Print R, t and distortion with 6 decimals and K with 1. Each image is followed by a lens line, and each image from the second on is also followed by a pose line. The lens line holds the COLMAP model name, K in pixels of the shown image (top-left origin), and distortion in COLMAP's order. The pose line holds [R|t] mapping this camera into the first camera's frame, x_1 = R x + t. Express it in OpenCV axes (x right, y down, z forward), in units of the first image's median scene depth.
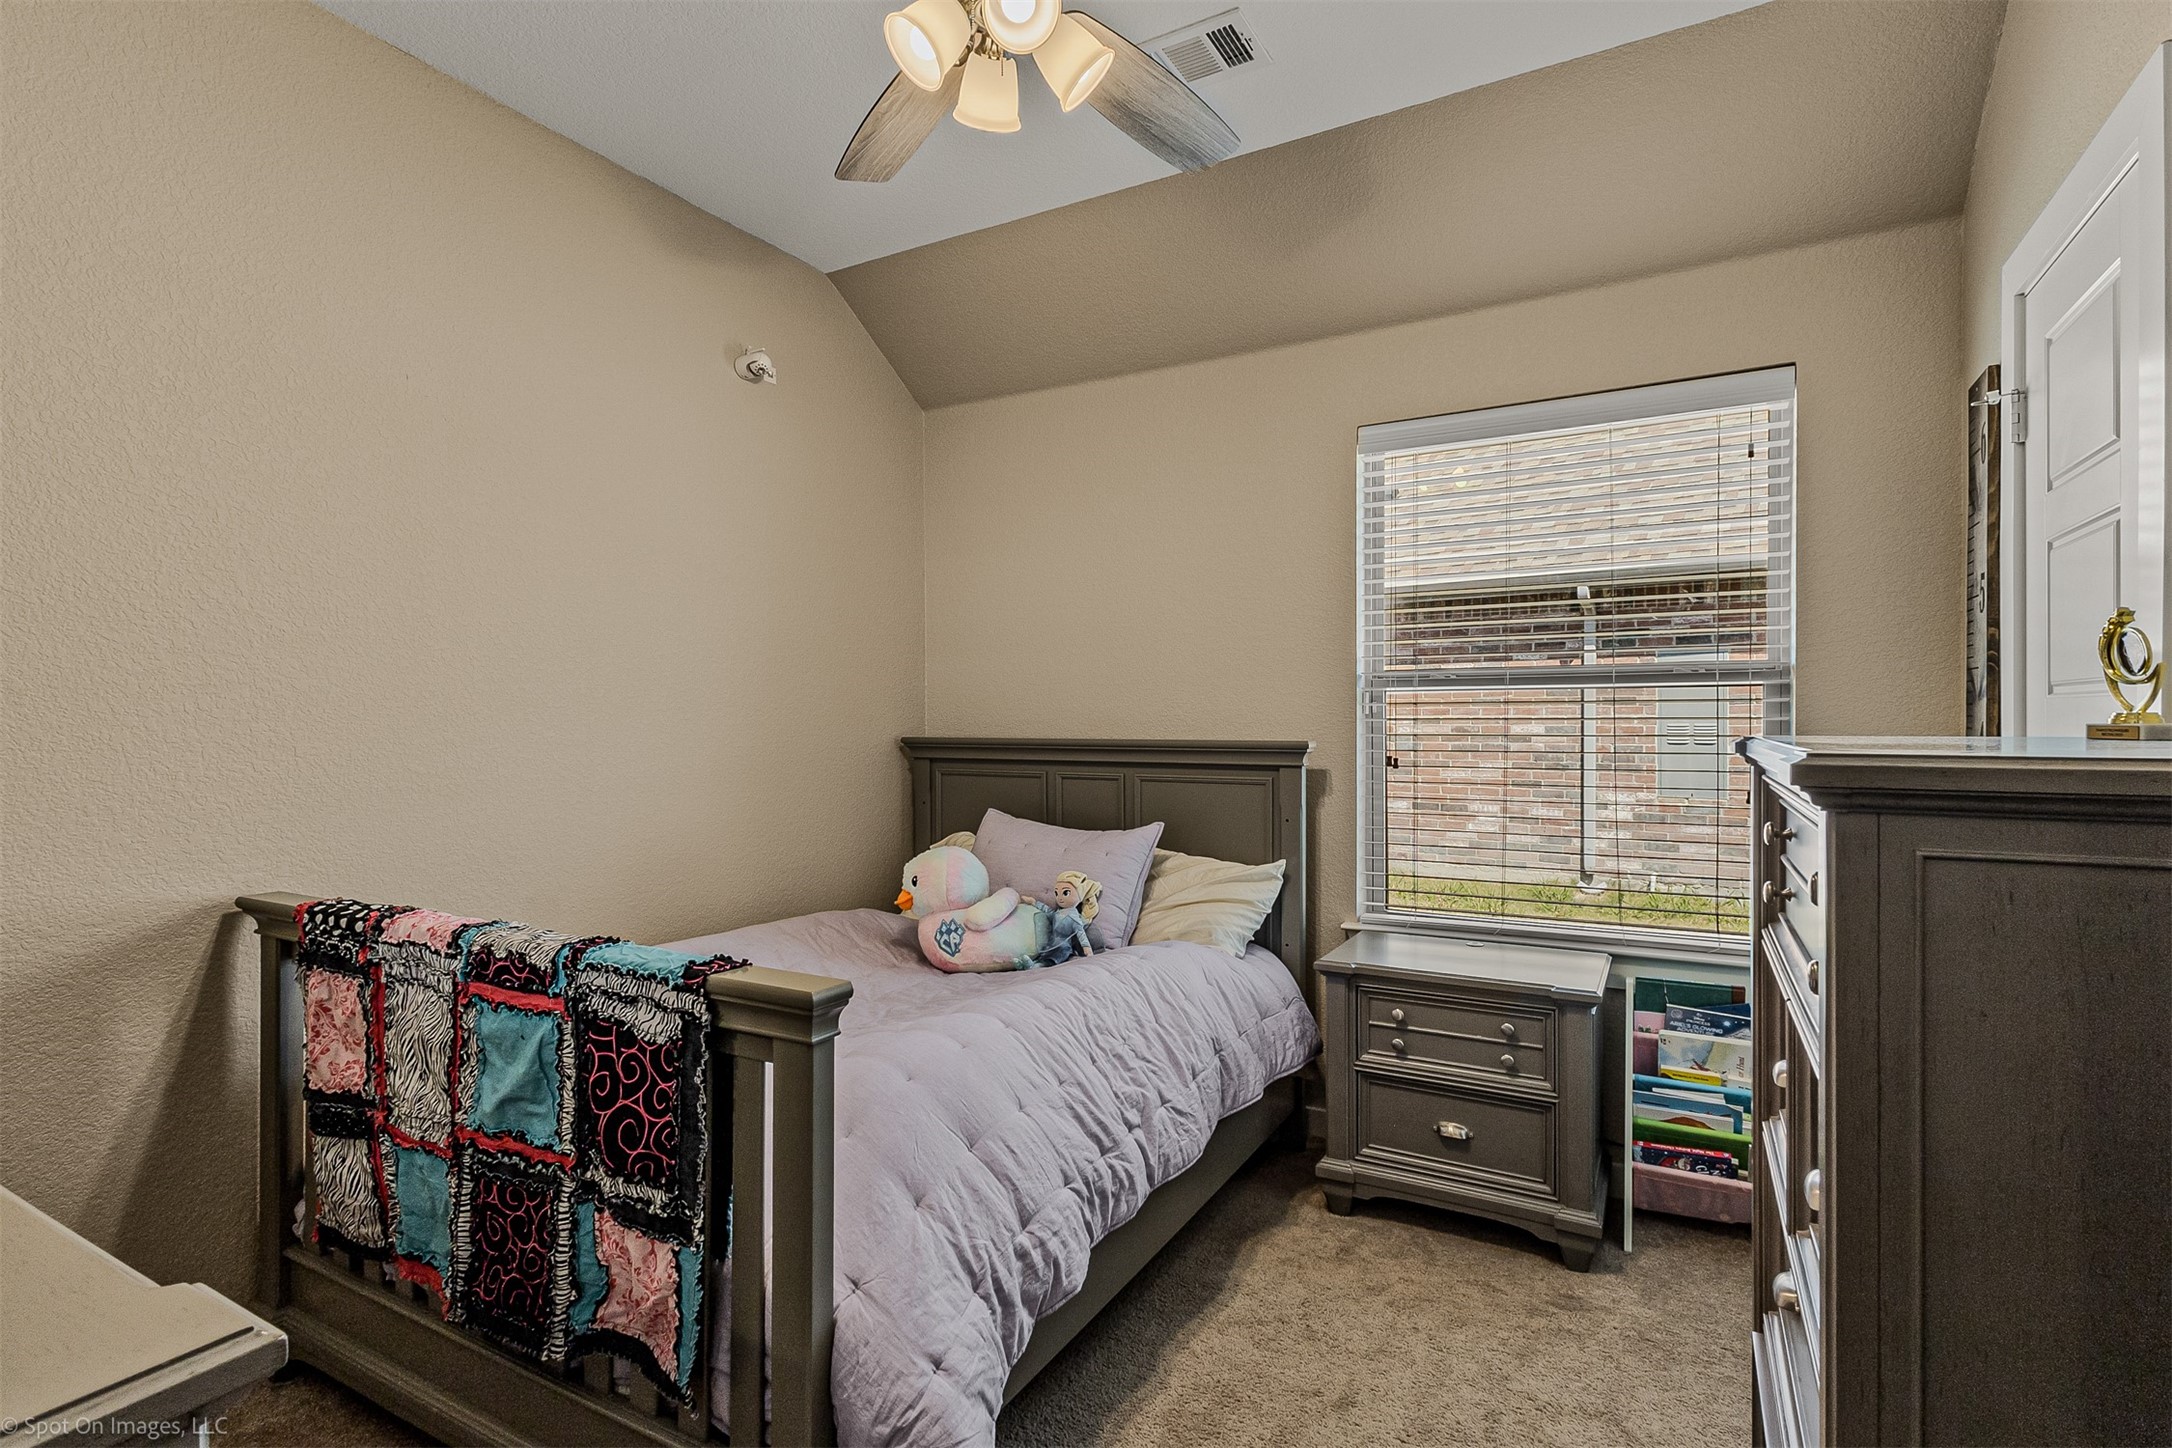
lens RADIAL K [[1000.4, 0, 1094.5], [0, 1000.4, 725.6], [0, 0, 1]] dist [0.012519, 0.000103]
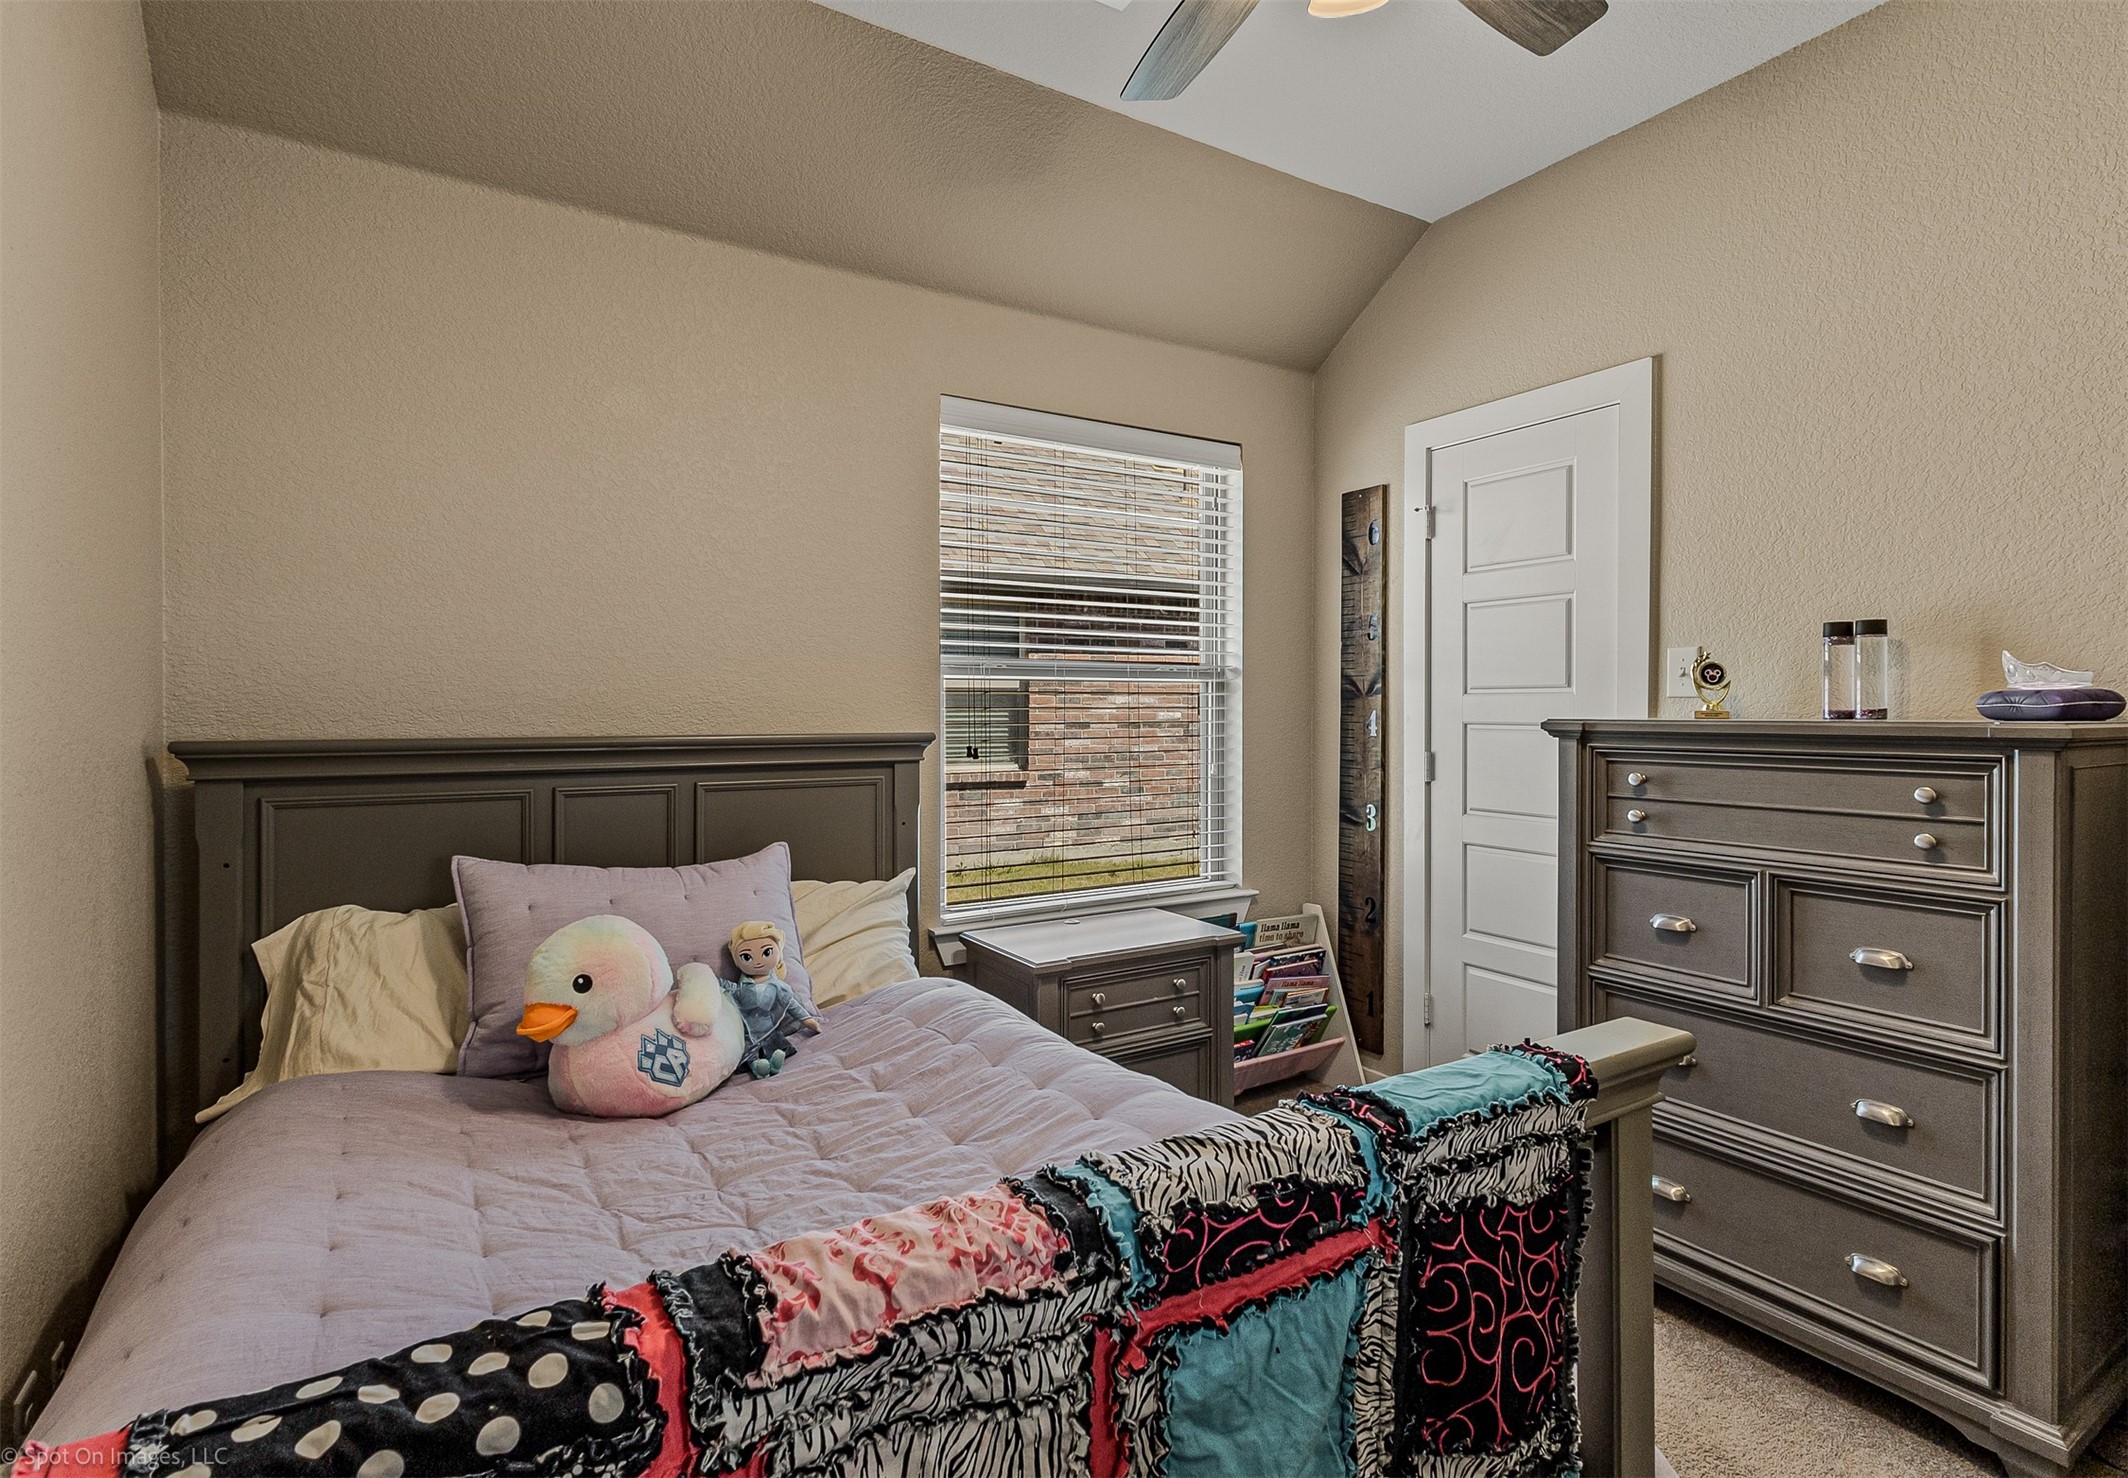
lens RADIAL K [[1055.3, 0, 1066.3], [0, 1055.3, 720.3], [0, 0, 1]] dist [0.001609, 0.000556]
pose [[0.491649, -0.008351, 0.870754, -0.588789], [0.004930, 0.999965, 0.006806, -0.001095], [-0.870780, 0.000947, 0.491673, 0.460951]]
